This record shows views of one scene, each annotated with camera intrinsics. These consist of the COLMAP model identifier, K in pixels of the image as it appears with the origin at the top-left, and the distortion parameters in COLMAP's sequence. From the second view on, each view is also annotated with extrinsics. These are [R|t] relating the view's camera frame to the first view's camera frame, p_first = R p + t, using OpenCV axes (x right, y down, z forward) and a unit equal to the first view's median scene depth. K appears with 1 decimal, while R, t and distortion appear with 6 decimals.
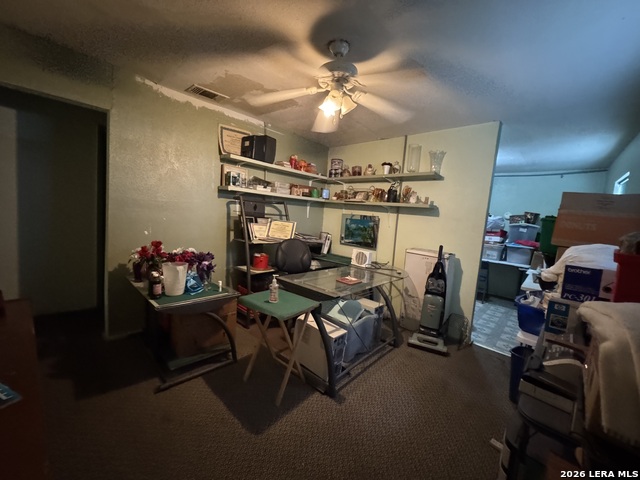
lens RADIAL K [[254.2, 0, 318.1], [0, 254.2, 241.2], [0, 0, 1]] dist [0.000332, -0.000116]
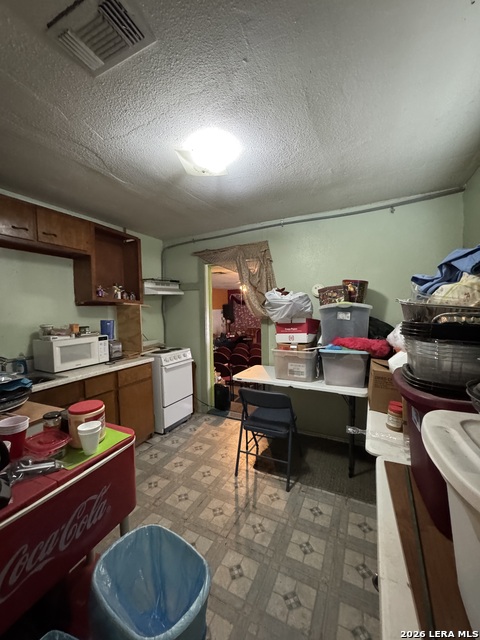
lens RADIAL K [[254.2, 0, 242.8], [0, 254.2, 320.0], [0, 0, 1]] dist [0.000332, -0.000116]
pose [[0.953137, -0.097948, 0.286244, 0.470925], [0.112278, 0.993093, -0.034044, -0.041237], [-0.280932, 0.064587, 0.957552, 0.576859]]
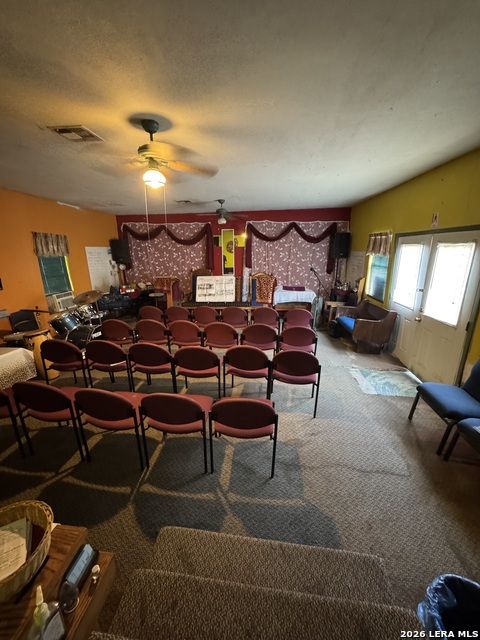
lens RADIAL K [[254.2, 0, 237.7], [0, 254.2, 319.8], [0, 0, 1]] dist [0.000332, -0.000116]
pose [[0.795293, -0.226841, 0.562185, 0.525535], [0.118673, 0.967667, 0.222572, -0.051853], [-0.594496, -0.110294, 0.796499, 0.782476]]
